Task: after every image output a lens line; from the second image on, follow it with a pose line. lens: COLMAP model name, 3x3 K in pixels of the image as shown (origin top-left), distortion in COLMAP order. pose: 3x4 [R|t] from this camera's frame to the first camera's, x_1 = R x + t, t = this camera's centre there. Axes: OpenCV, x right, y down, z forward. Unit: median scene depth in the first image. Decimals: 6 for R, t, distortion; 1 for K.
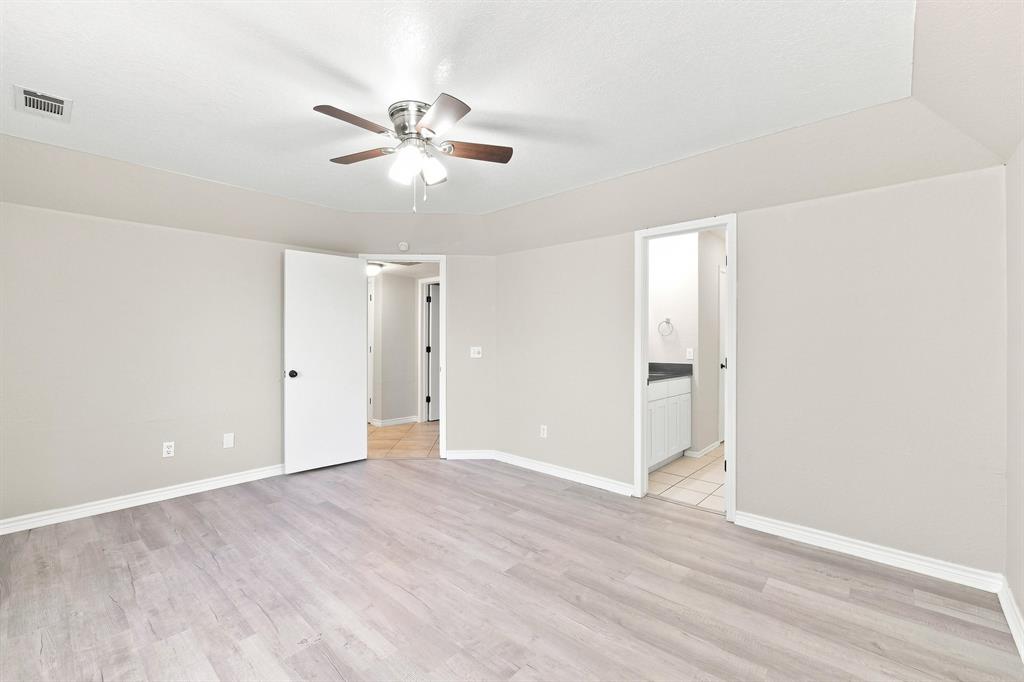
lens RADIAL K [[440.3, 0, 503.9], [0, 440.3, 338.4], [0, 0, 1]] dist [-0.000841, 0.000175]
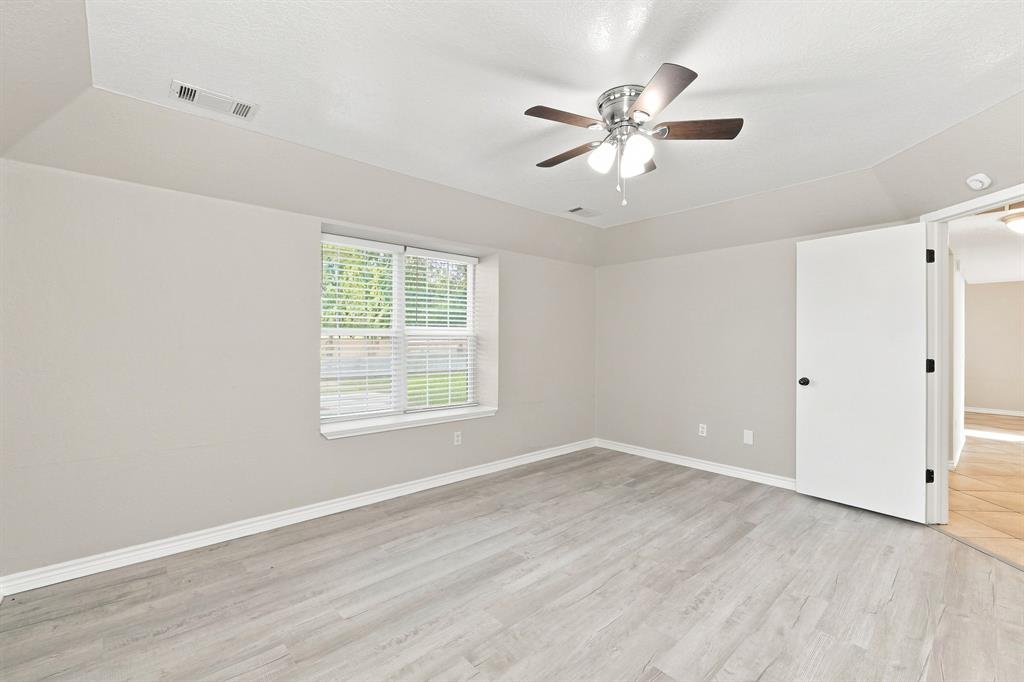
lens RADIAL K [[427.6, 0, 512.0], [0, 427.6, 341.0], [0, 0, 1]] dist [-0.002107, -0.000289]
pose [[-0.089900, 0.000180, -0.995951, 0.583012], [-0.004400, 0.999990, 0.000578, 0.002244], [0.995941, 0.004435, -0.089899, 0.679507]]
